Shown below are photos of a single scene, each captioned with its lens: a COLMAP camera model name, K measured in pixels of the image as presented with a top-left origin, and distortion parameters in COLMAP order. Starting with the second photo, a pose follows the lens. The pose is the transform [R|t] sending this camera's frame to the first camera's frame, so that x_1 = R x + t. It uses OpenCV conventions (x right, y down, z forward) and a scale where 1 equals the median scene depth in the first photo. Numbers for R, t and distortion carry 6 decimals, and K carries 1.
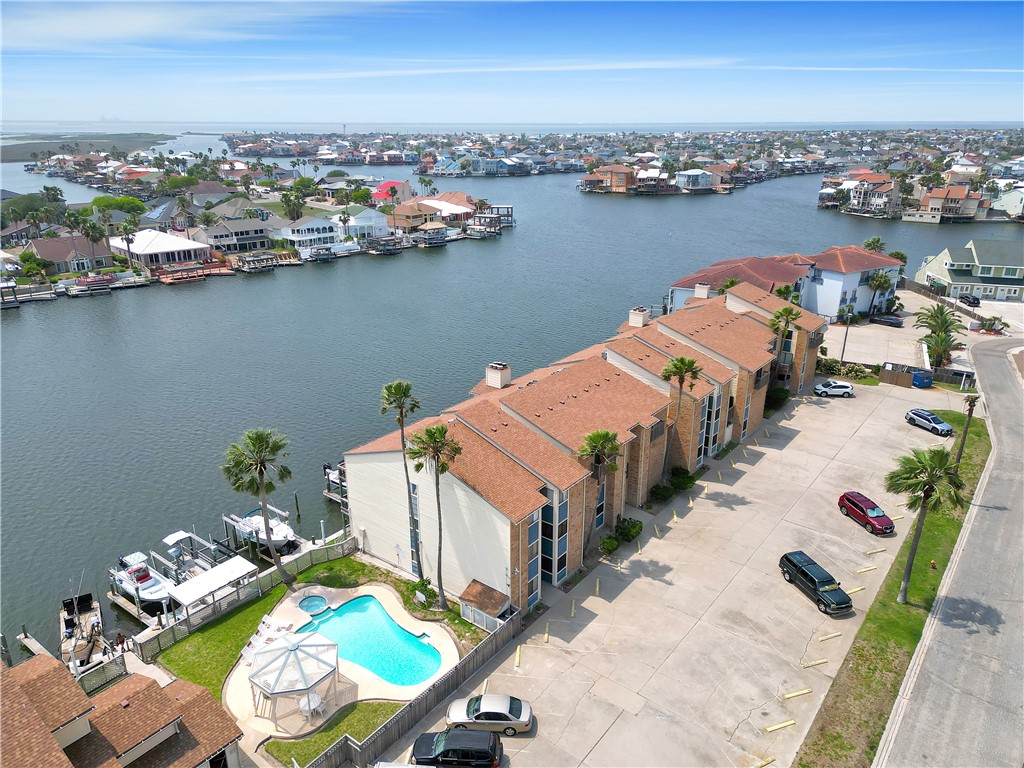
lens RADIAL K [[727.2, 0, 512.0], [0, 727.2, 384.0], [0, 0, 1]] dist [0.104567, -0.111755]
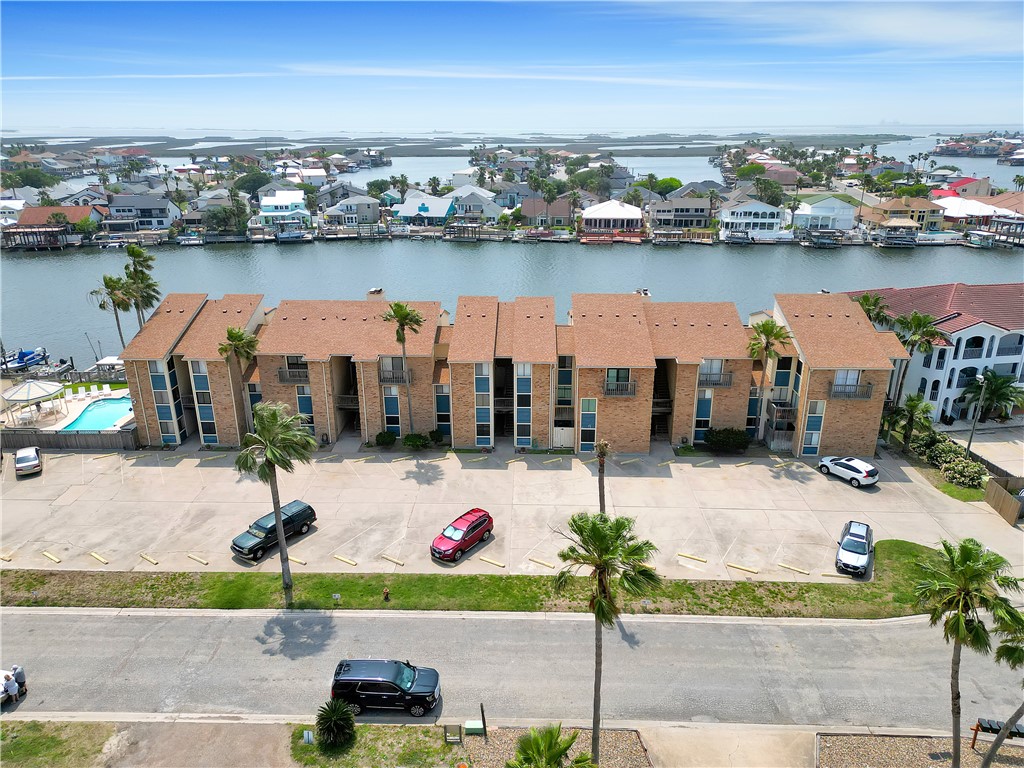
lens RADIAL K [[727.2, 0, 512.0], [0, 727.2, 384.0], [0, 0, 1]] dist [0.104567, -0.111755]
pose [[0.584014, 0.269183, -0.765812, 0.440551], [-0.274073, 0.953404, 0.126111, -0.038644], [0.764076, 0.136237, 0.630577, 0.216155]]
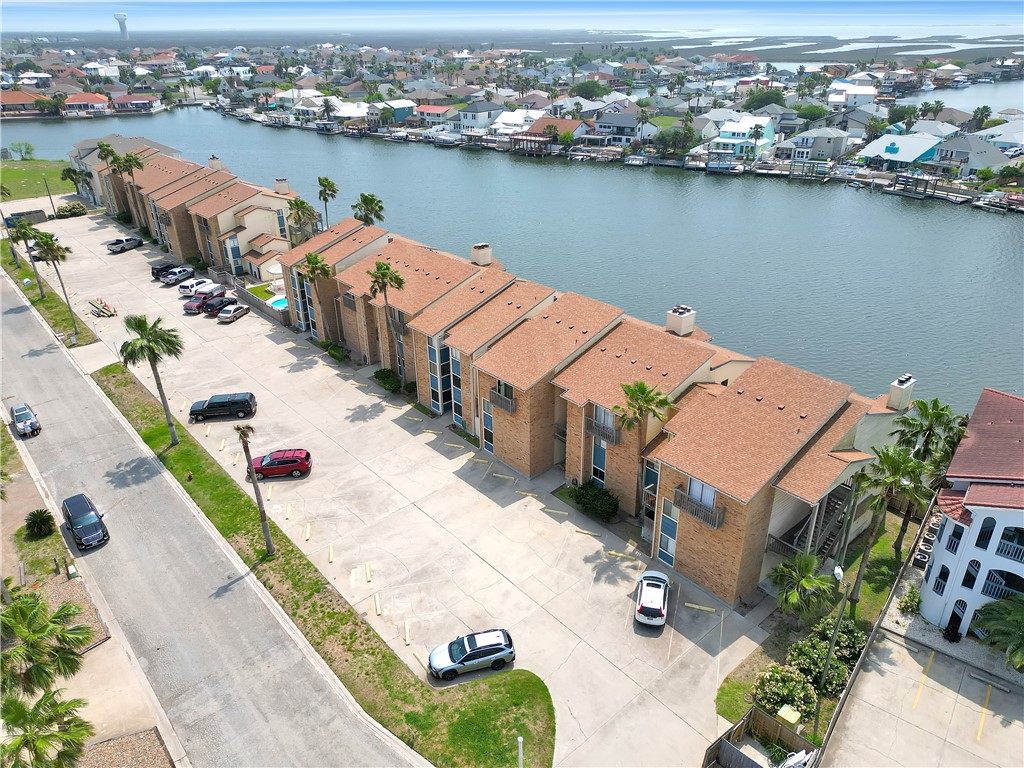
lens RADIAL K [[727.2, 0, 512.0], [0, 727.2, 384.0], [0, 0, 1]] dist [0.104567, -0.111755]
pose [[-0.207213, 0.433189, -0.877160, 0.496173], [-0.325451, 0.815028, 0.479386, -0.190292], [0.922575, 0.384808, -0.027903, 0.521666]]
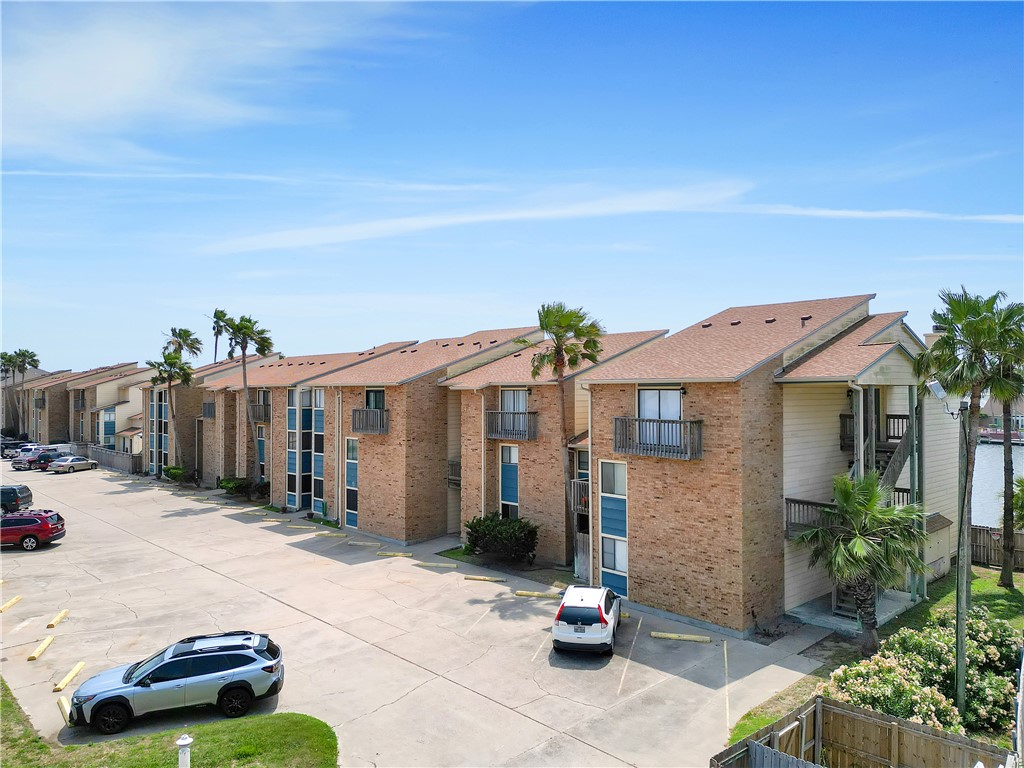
lens RADIAL K [[727.2, 0, 512.0], [0, 727.2, 384.0], [0, 0, 1]] dist [0.104567, -0.111755]
pose [[-0.168158, -0.017894, -0.985598, 0.415726], [-0.340891, 0.939203, 0.041110, -0.041809], [0.924941, 0.342894, -0.164034, 0.593297]]
